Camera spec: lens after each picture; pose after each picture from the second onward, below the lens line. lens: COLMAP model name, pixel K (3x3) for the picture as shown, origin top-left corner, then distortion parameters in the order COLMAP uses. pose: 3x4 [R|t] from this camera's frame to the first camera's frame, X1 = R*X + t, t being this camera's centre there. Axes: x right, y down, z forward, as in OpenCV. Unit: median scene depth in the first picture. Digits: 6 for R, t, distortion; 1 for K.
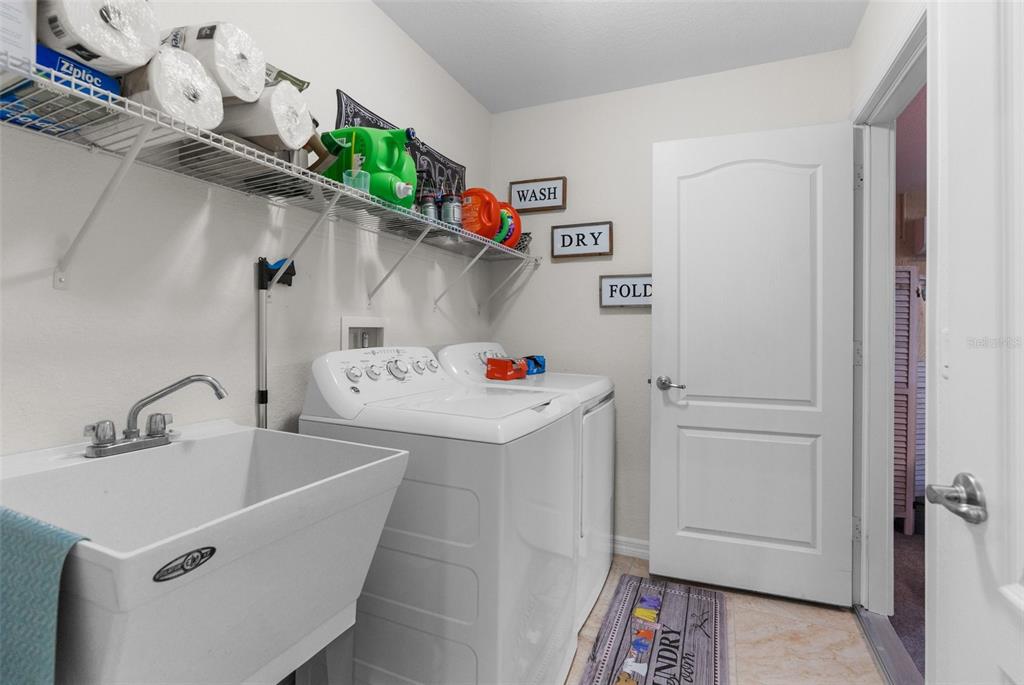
lens RADIAL K [[477.8, 0, 512.0], [0, 477.8, 342.5], [0, 0, 1]] dist [-0.002039, 0.000144]
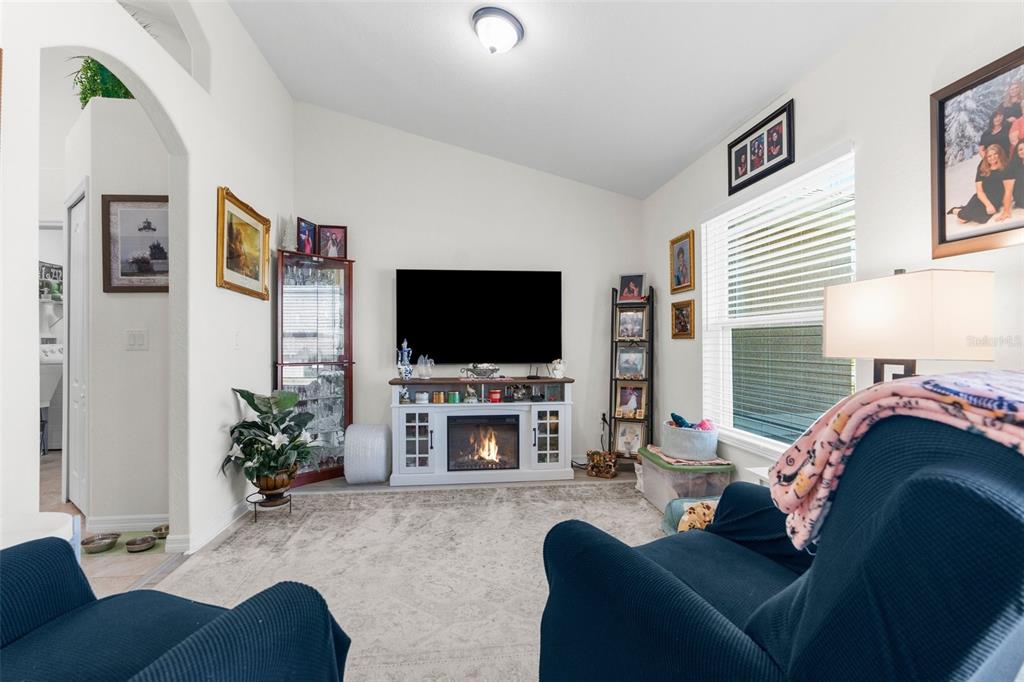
lens RADIAL K [[454.9, 0, 512.0], [0, 454.9, 341.0], [0, 0, 1]] dist [-0.002646, 0.000269]
pose [[0.859252, -0.009030, 0.511473, 0.847594], [0.010541, 0.999944, -0.000055, 0.021801], [-0.511444, 0.005439, 0.859300, -3.373246]]
